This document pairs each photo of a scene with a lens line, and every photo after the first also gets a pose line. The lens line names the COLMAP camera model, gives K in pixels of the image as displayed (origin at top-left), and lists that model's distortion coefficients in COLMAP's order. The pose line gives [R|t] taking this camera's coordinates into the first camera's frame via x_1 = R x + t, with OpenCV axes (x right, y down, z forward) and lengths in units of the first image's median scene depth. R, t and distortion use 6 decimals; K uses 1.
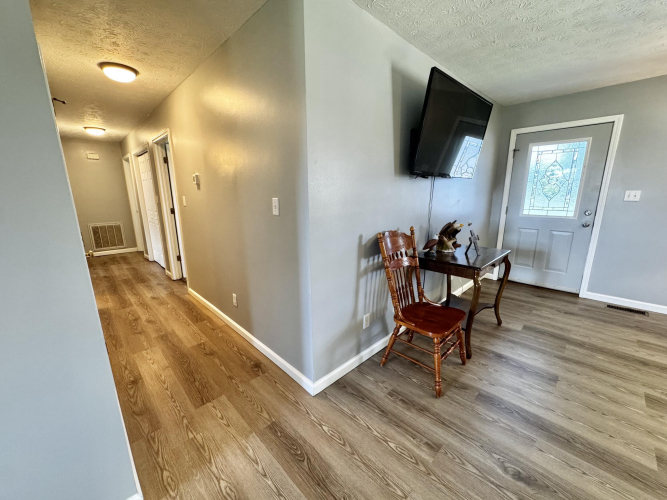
lens RADIAL K [[266.9, 0, 332.9], [0, 266.9, 249.1], [0, 0, 1]] dist [-0.002298, -0.000097]
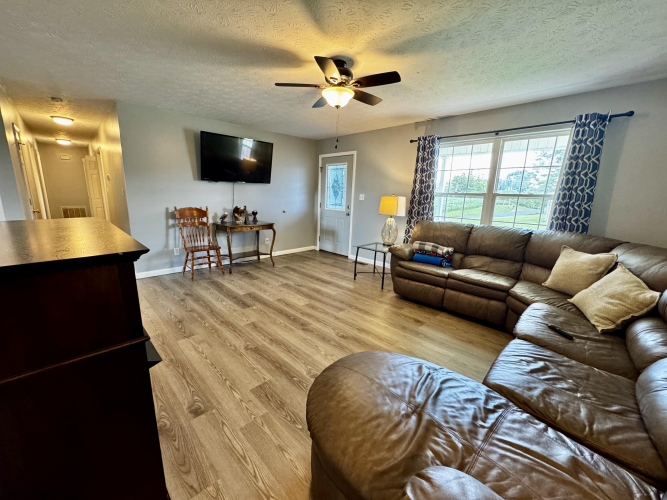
lens RADIAL K [[266.9, 0, 332.9], [0, 266.9, 249.1], [0, 0, 1]] dist [-0.002298, -0.000097]
pose [[0.999144, 0.038298, 0.015668, 0.938182], [-0.038165, 0.999234, -0.008697, 0.165200], [-0.015989, 0.008091, 0.999839, -0.761324]]
